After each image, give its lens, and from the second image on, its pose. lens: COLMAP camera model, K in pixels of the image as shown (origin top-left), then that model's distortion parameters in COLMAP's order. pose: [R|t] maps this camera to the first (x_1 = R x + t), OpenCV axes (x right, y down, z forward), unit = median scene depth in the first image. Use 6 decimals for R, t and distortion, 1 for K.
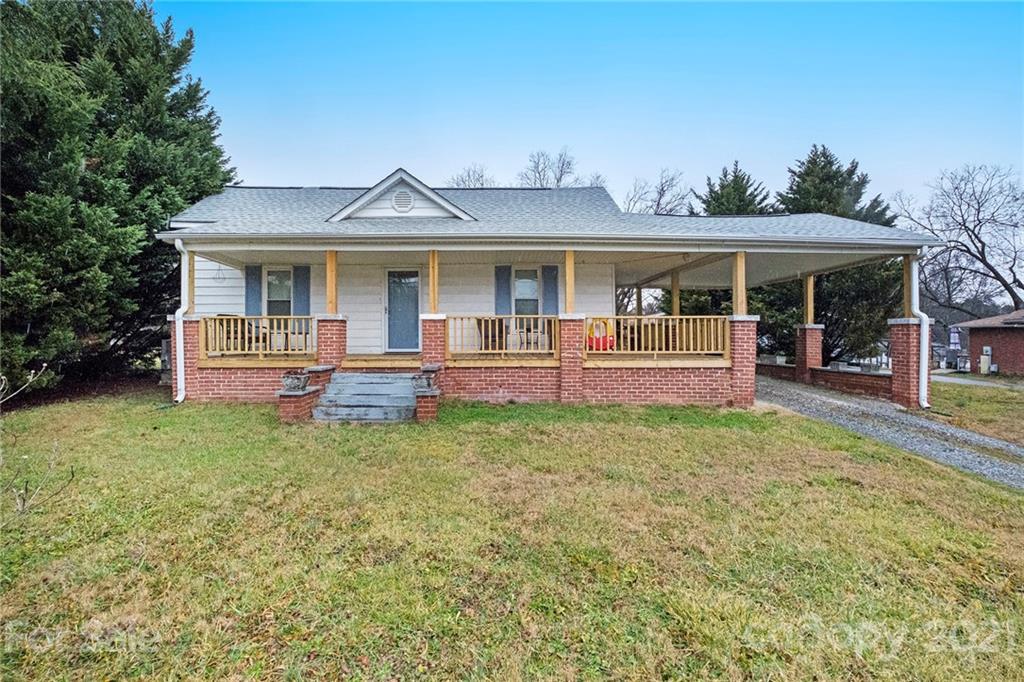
lens RADIAL K [[460.8, 0, 512.8], [0, 460.8, 338.6], [0, 0, 1]] dist [0.001565, 0.000609]
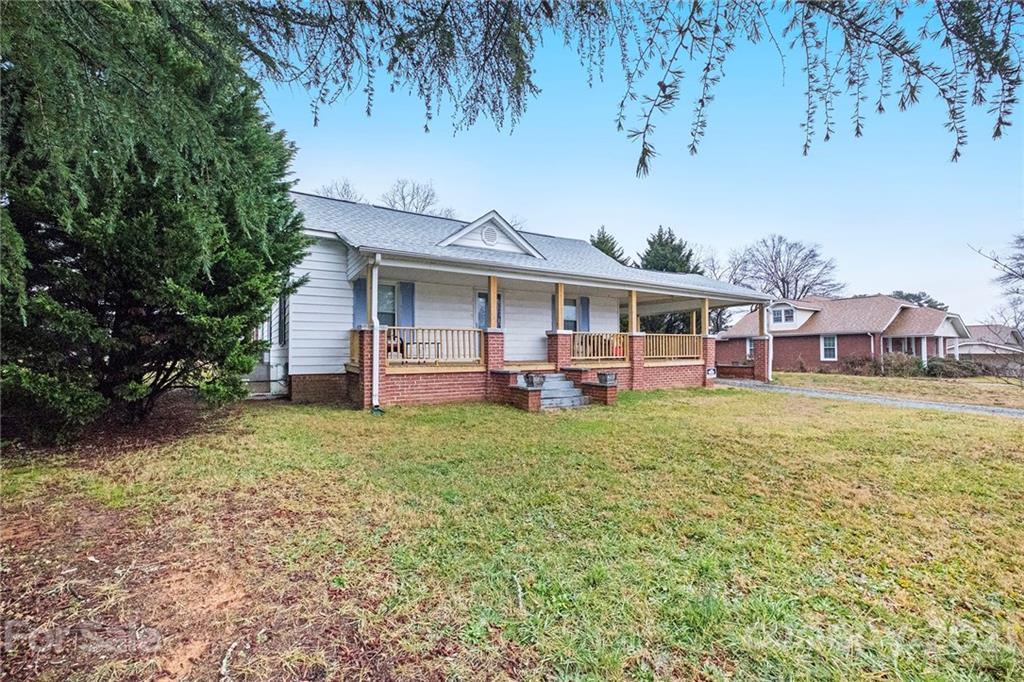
lens RADIAL K [[418.3, 0, 513.6], [0, 418.3, 349.2], [0, 0, 1]] dist [0.000172, 0.000005]
pose [[0.860479, -0.001098, 0.509484, -0.753325], [-0.000879, 0.999993, 0.003640, -0.000793], [-0.509485, -0.003580, 0.860472, 0.006004]]
